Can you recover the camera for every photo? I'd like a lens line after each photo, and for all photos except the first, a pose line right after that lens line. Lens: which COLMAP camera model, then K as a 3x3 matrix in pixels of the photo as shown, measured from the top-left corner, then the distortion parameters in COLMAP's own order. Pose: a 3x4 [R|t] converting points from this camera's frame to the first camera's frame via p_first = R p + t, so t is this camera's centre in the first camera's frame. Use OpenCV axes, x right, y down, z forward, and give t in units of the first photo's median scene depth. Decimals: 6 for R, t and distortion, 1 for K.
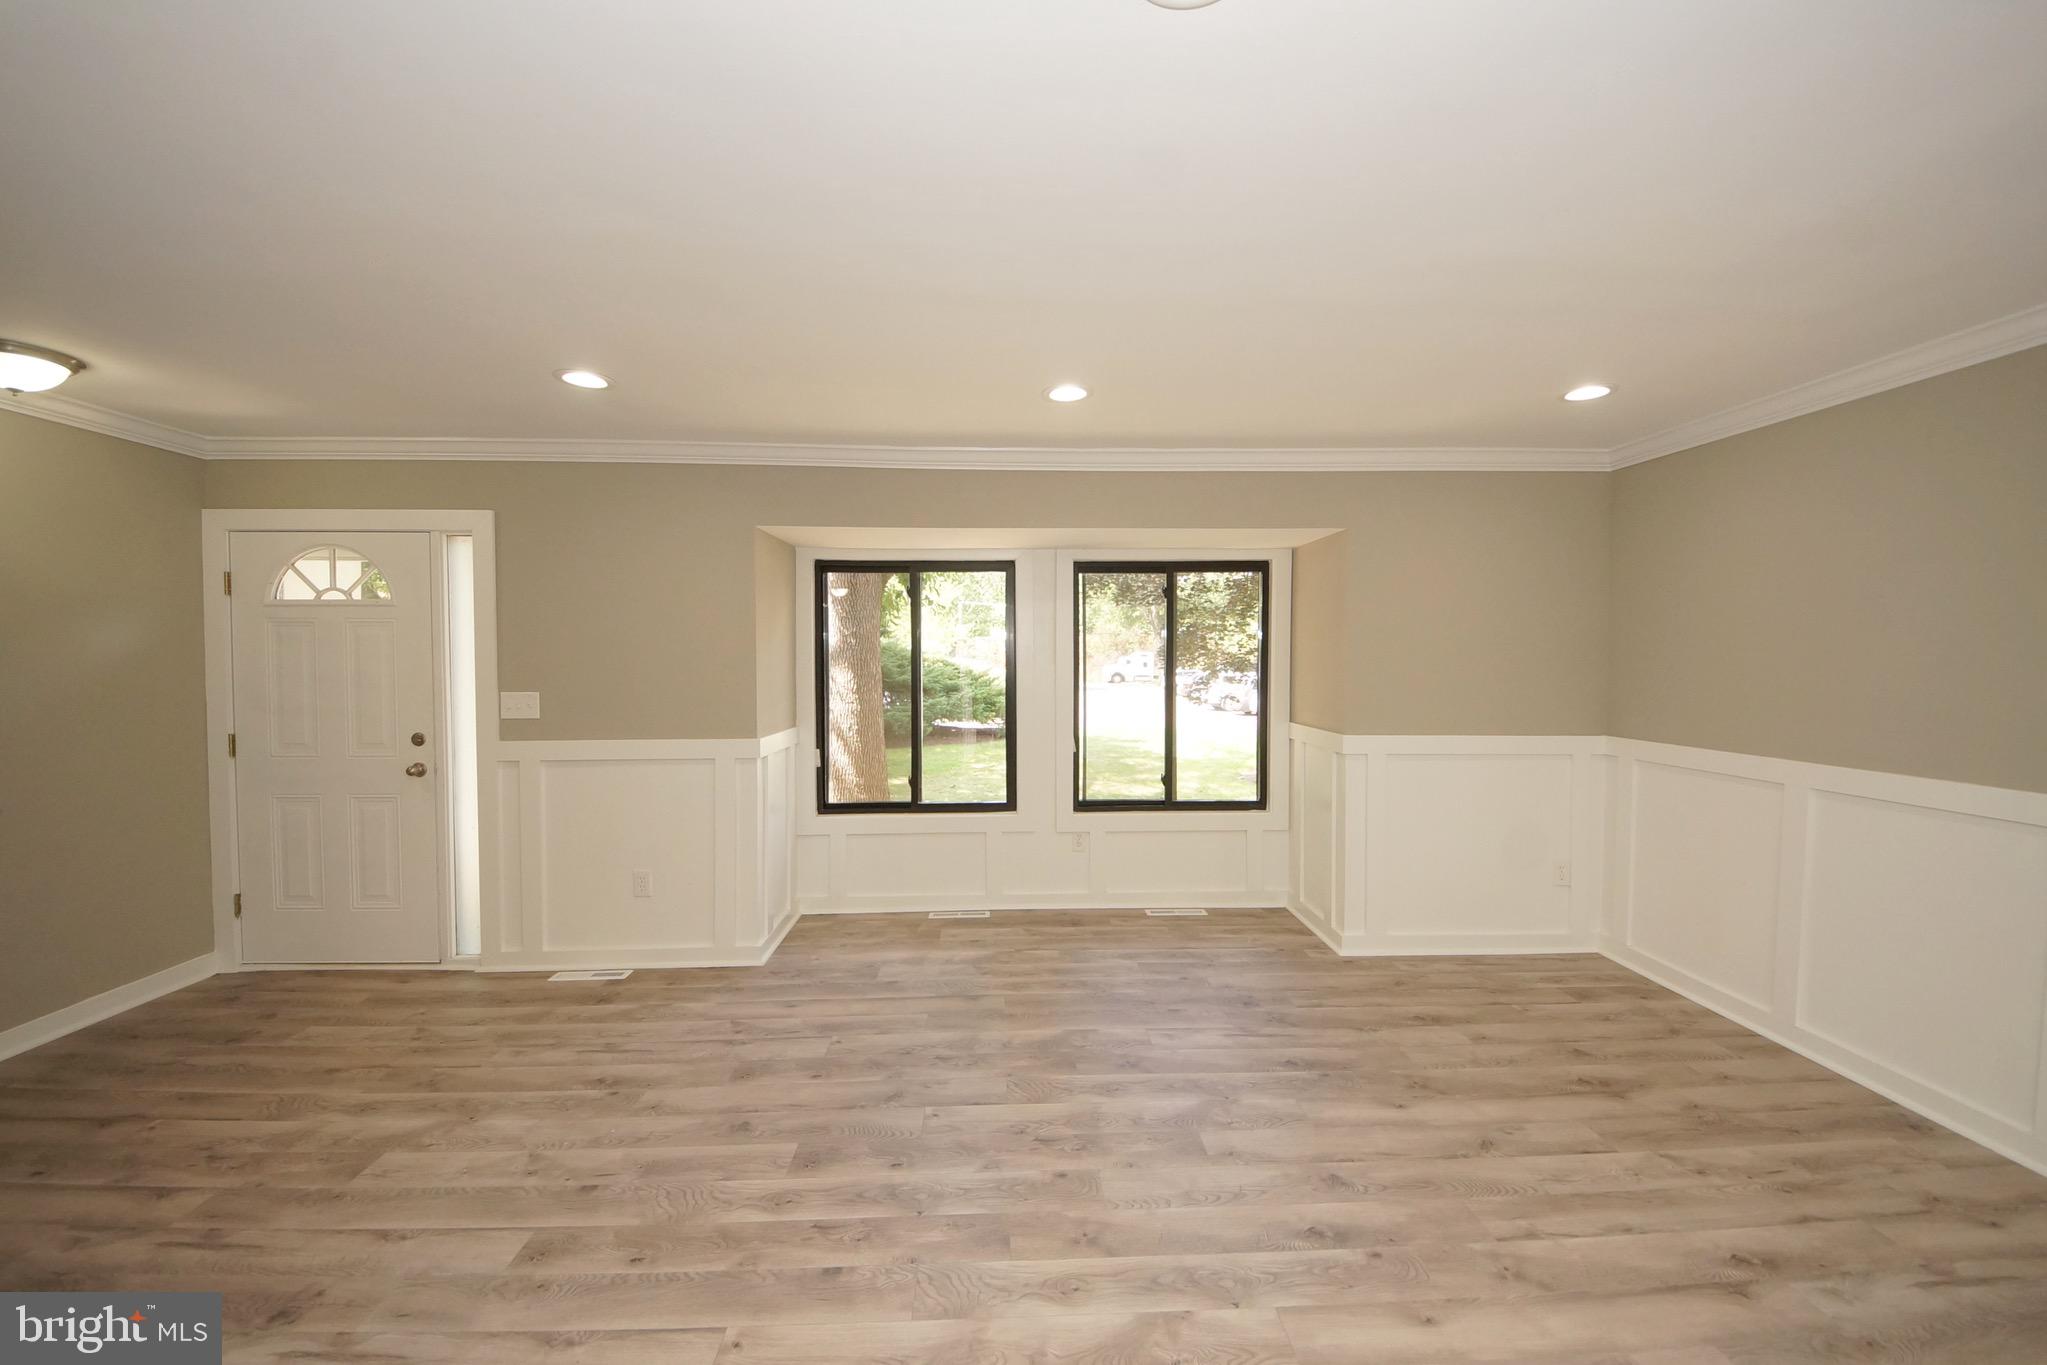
lens RADIAL K [[739.5, 0, 1008.5], [0, 739.5, 672.6], [0, 0, 1]] dist [0.047803, -0.034372]
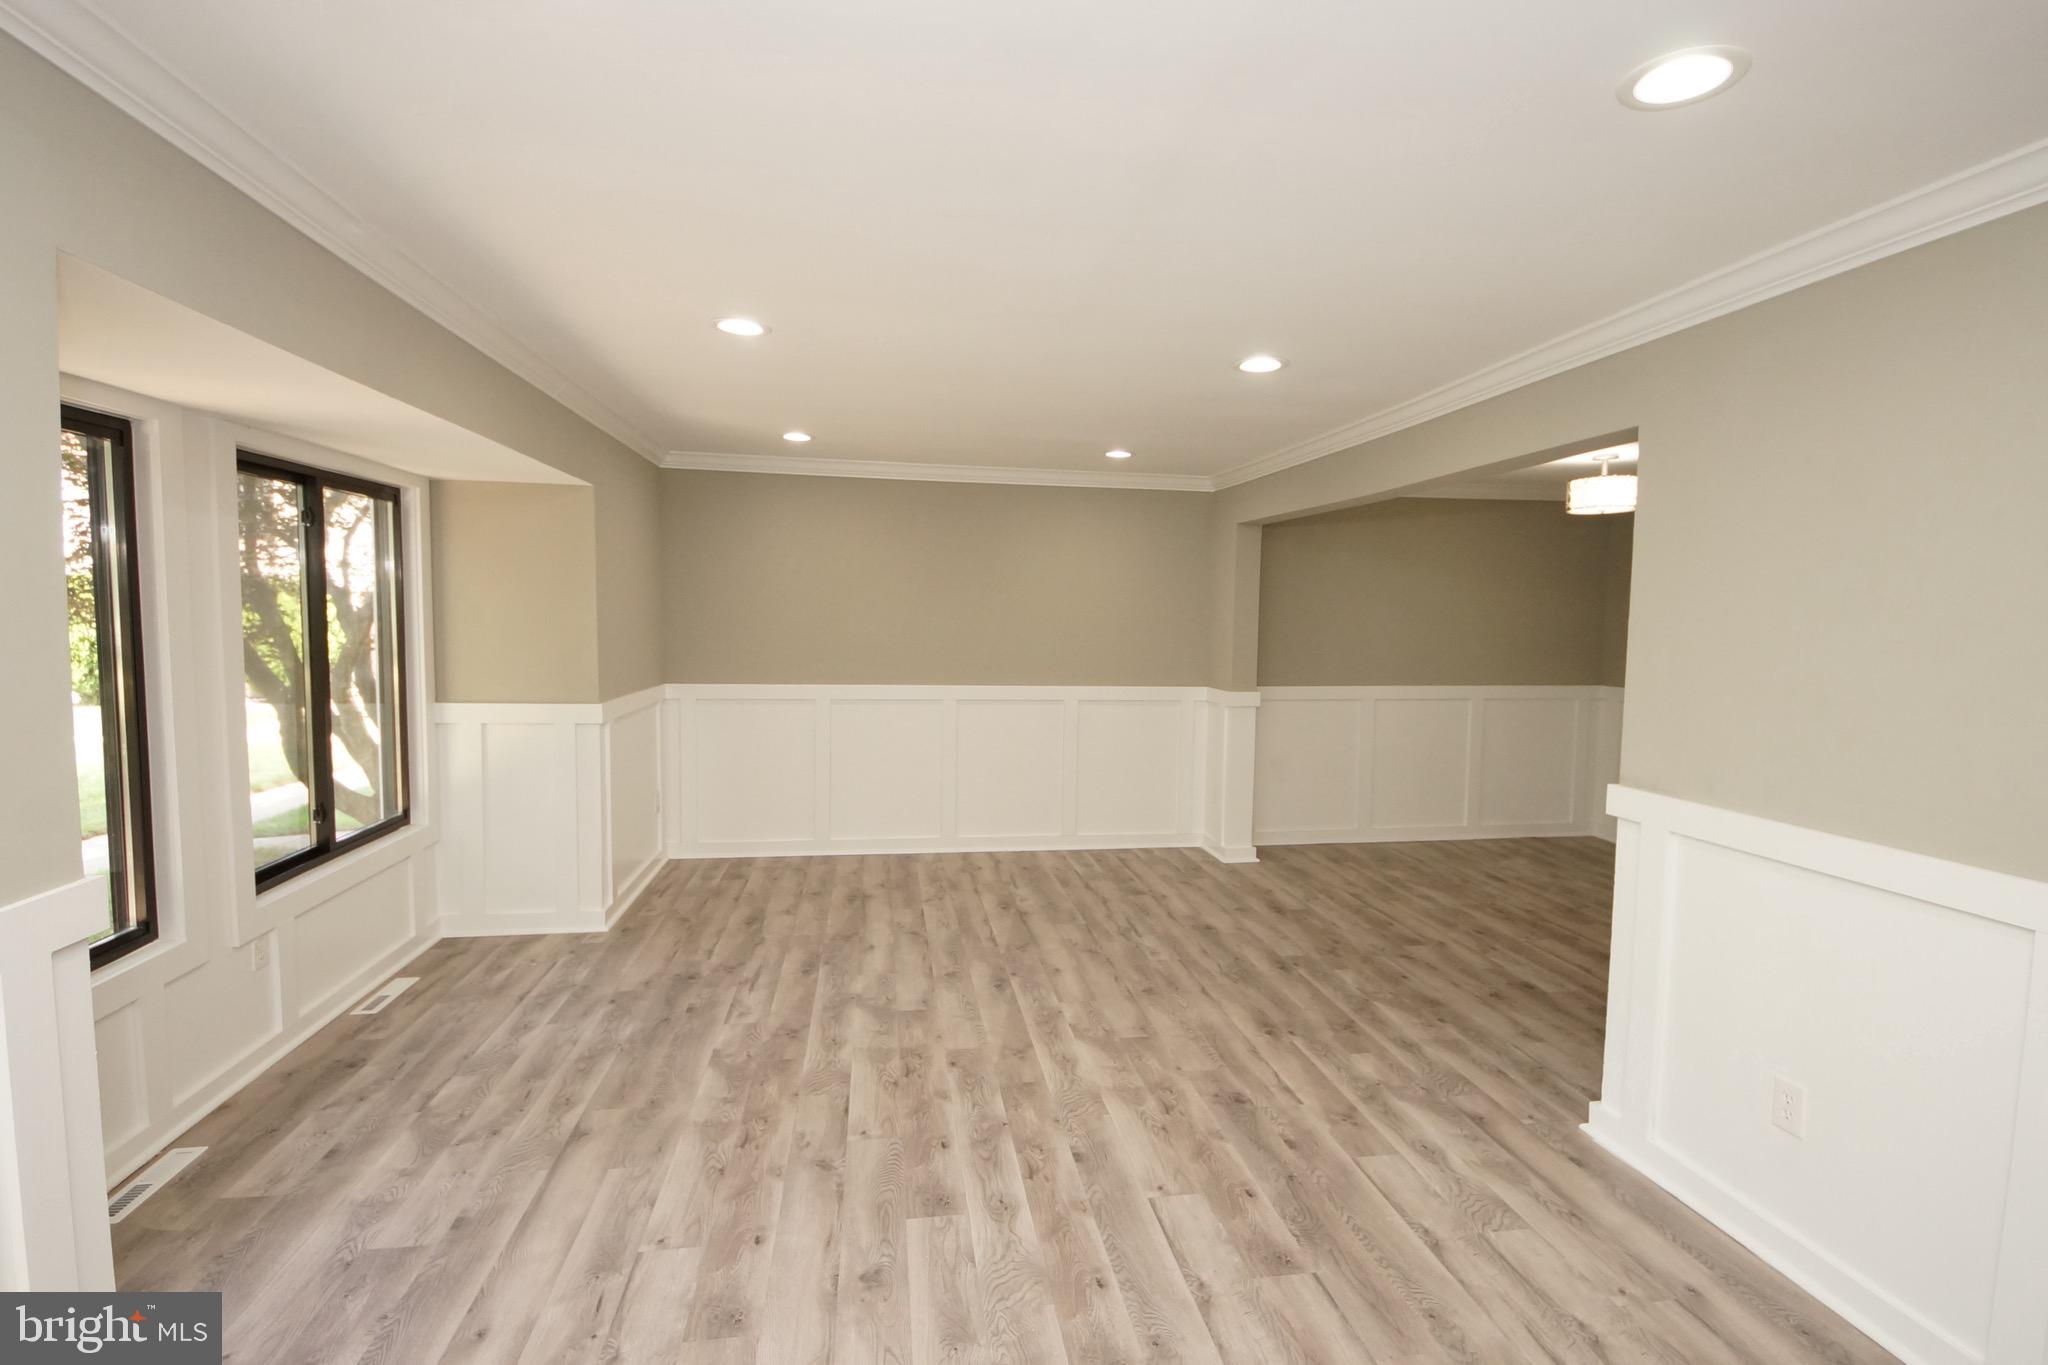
lens RADIAL K [[937.9, 0, 1000.2], [0, 937.9, 688.2], [0, 0, 1]] dist [0.039729, -0.036773]
pose [[-0.106018, -0.080675, 0.991086, -0.979260], [0.007890, 0.996604, 0.081968, -0.039989], [-0.994333, 0.016510, -0.105021, 0.754464]]
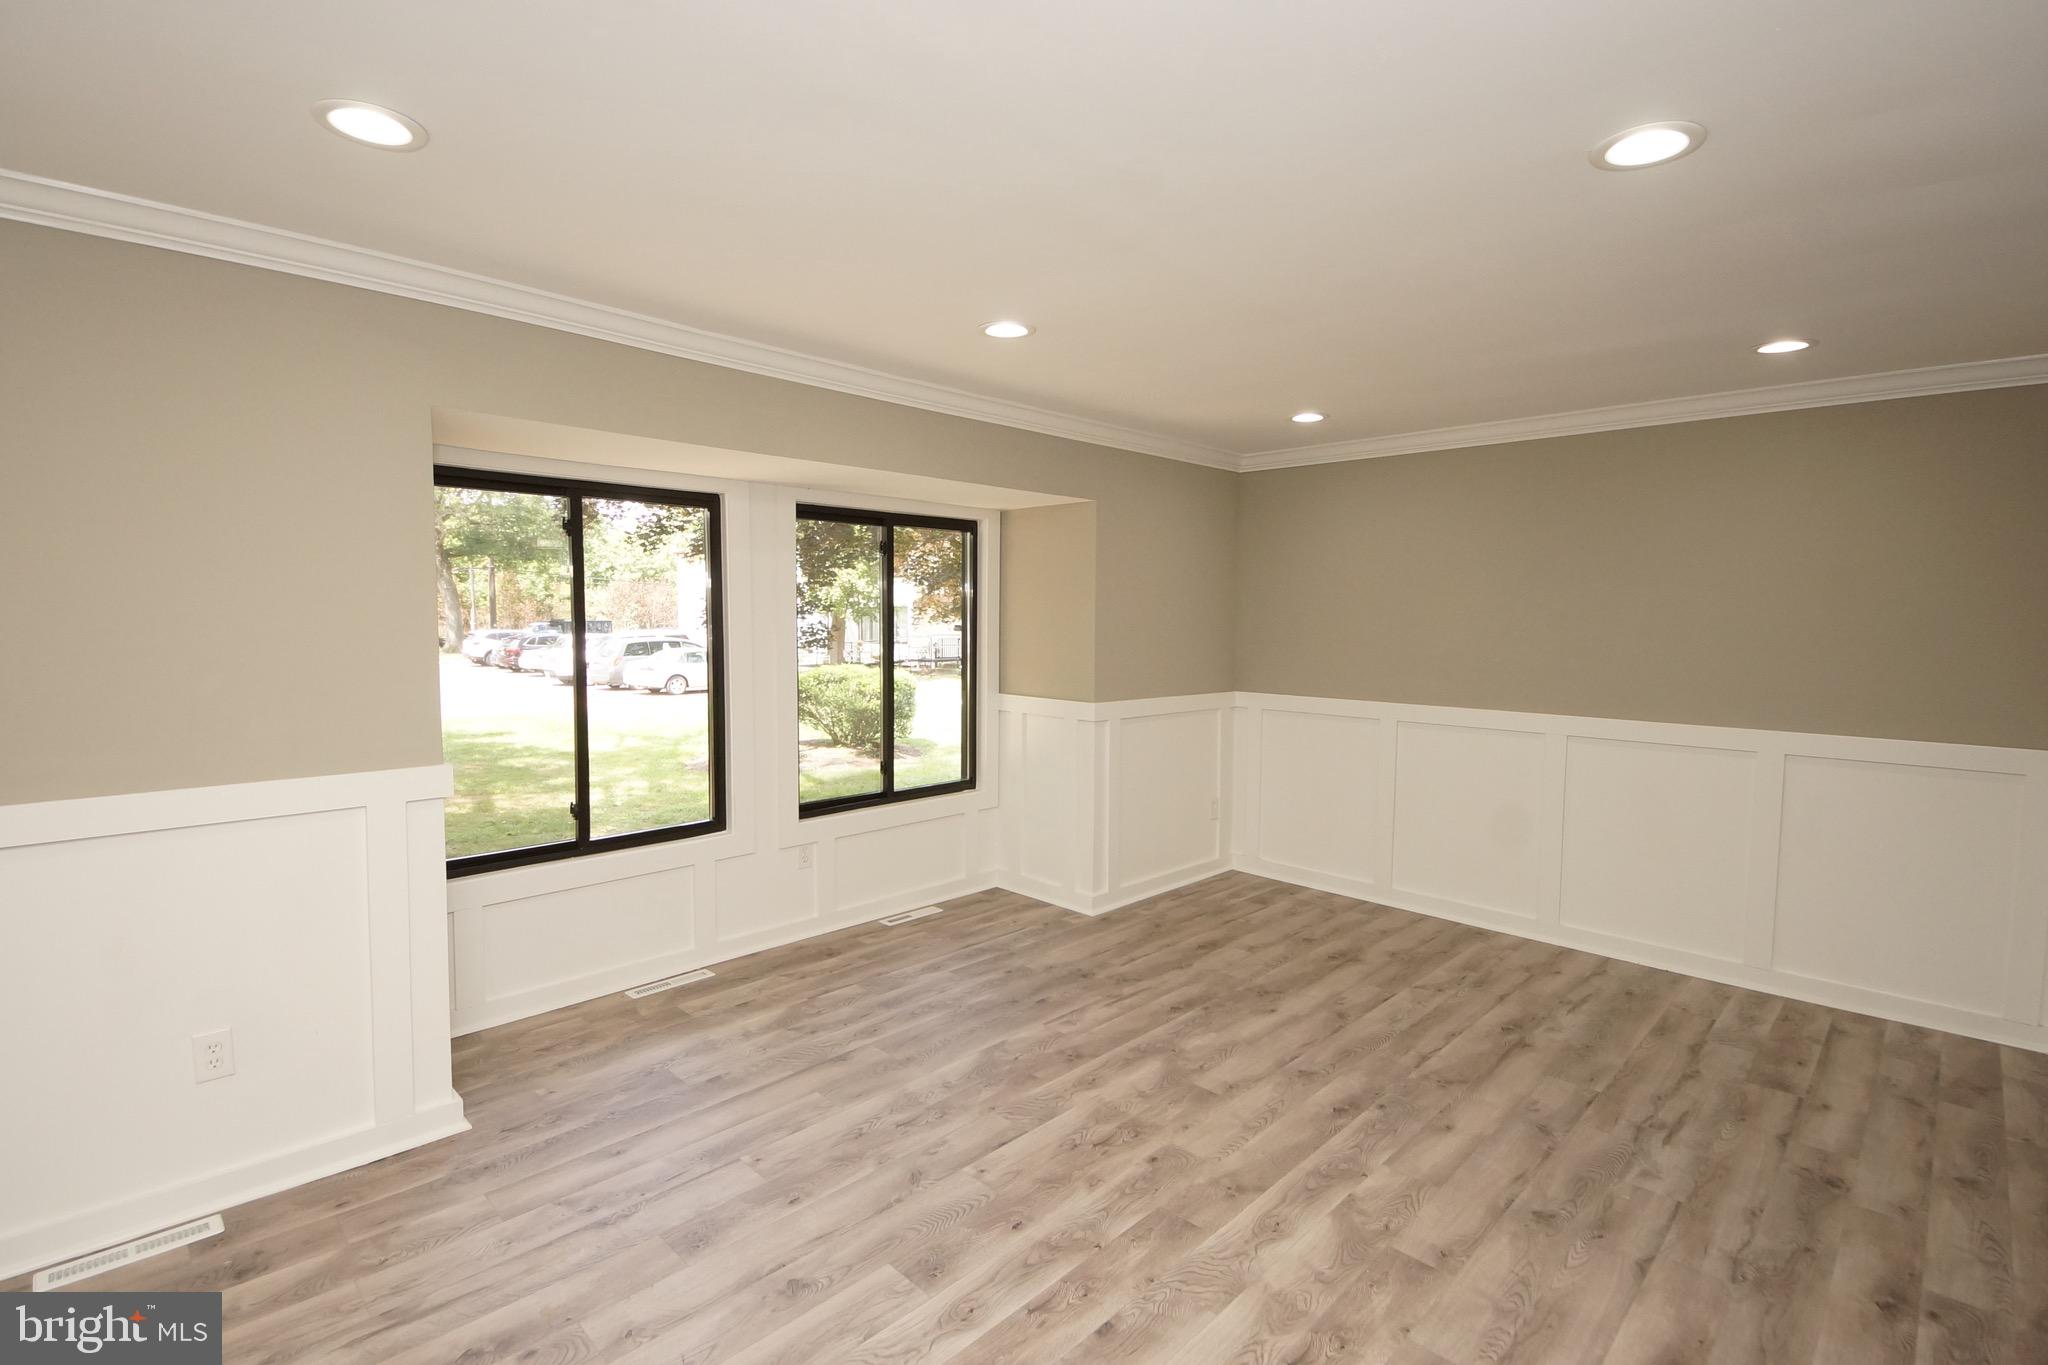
lens RADIAL K [[937.9, 0, 1000.2], [0, 937.9, 688.2], [0, 0, 1]] dist [0.039729, -0.036773]
pose [[0.739590, -0.045772, 0.671499, -0.624703], [0.006737, 0.998138, 0.060616, -0.020345], [-0.673024, -0.040307, 0.738522, 0.167797]]
